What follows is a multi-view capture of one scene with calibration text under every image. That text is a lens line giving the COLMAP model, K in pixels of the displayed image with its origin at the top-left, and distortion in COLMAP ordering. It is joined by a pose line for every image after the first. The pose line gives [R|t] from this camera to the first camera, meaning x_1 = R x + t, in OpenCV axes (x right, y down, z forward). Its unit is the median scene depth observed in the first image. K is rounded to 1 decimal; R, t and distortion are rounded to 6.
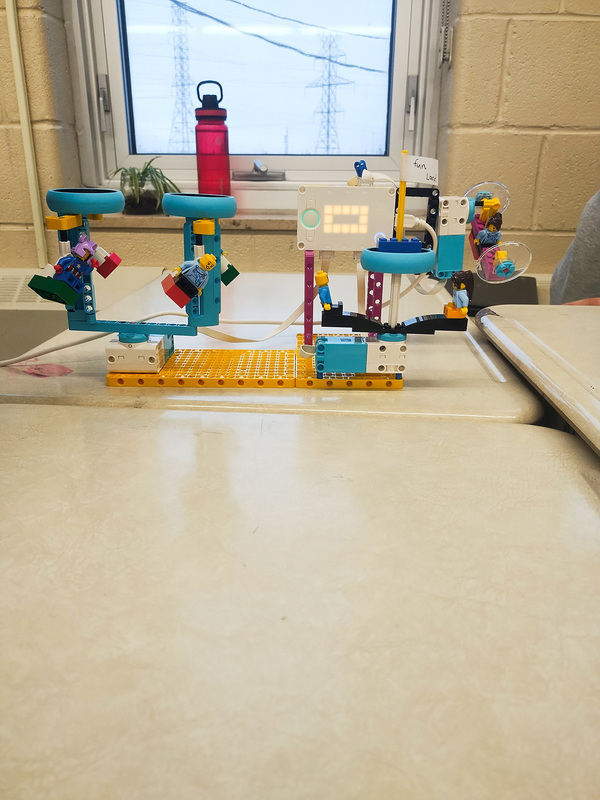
lens RADIAL K [[643.1, 0, 296.9], [0, 643.1, 403.6], [0, 0, 1]] dist [0.008911, -0.023162]
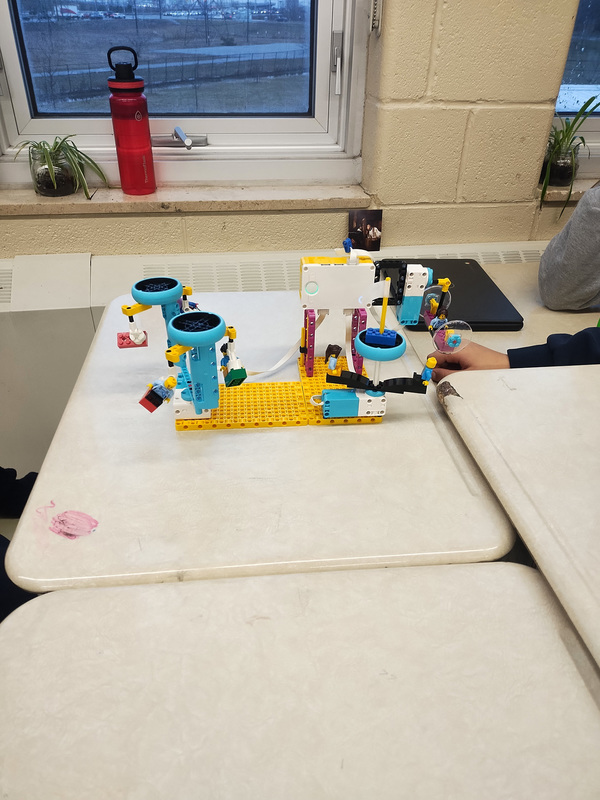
lens RADIAL K [[643.1, 0, 295.6], [0, 643.1, 393.6], [0, 0, 1]] dist [0.008911, -0.023162]
pose [[0.983412, -0.087635, 0.158808, -0.082785], [0.048928, 0.971249, 0.232982, -0.231076], [-0.174660, -0.221348, 0.959426, -0.016520]]
